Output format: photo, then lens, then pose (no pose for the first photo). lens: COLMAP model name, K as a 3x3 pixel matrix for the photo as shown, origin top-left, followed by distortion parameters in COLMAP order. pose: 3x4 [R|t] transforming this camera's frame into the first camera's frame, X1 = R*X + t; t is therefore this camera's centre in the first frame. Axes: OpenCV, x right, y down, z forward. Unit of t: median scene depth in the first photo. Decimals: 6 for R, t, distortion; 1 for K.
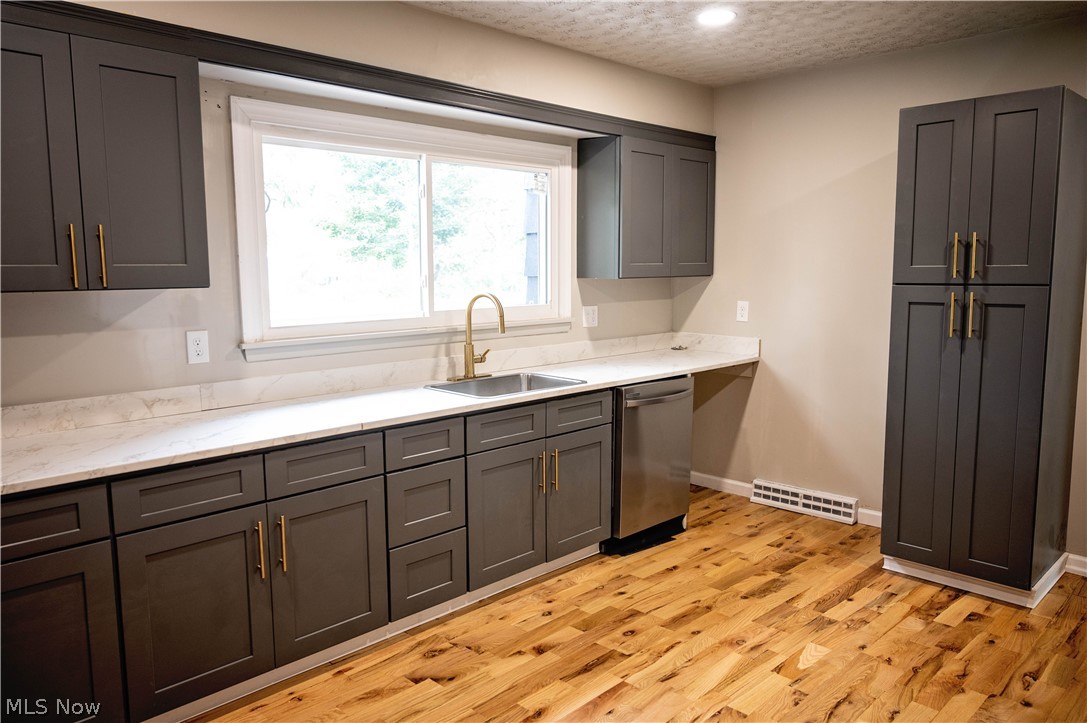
lens RADIAL K [[769.8, 0, 543.5], [0, 769.8, 361.5], [0, 0, 1]] dist [0.002896, 0.000924]
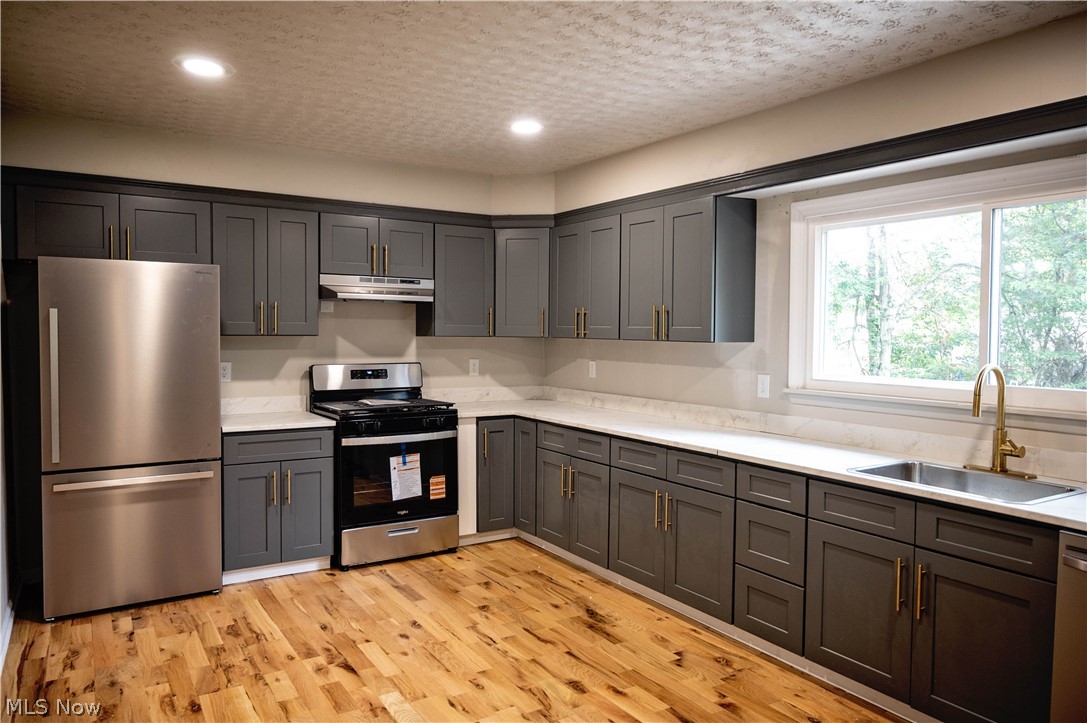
lens RADIAL K [[757.5, 0, 543.5], [0, 757.5, 361.5], [0, 0, 1]] dist [0.003729, 0.001916]
pose [[-0.225852, 0.044926, -0.973125, 0.978686], [-0.129732, 0.988651, 0.075752, -0.114602], [0.965484, 0.143354, -0.217461, 0.898502]]
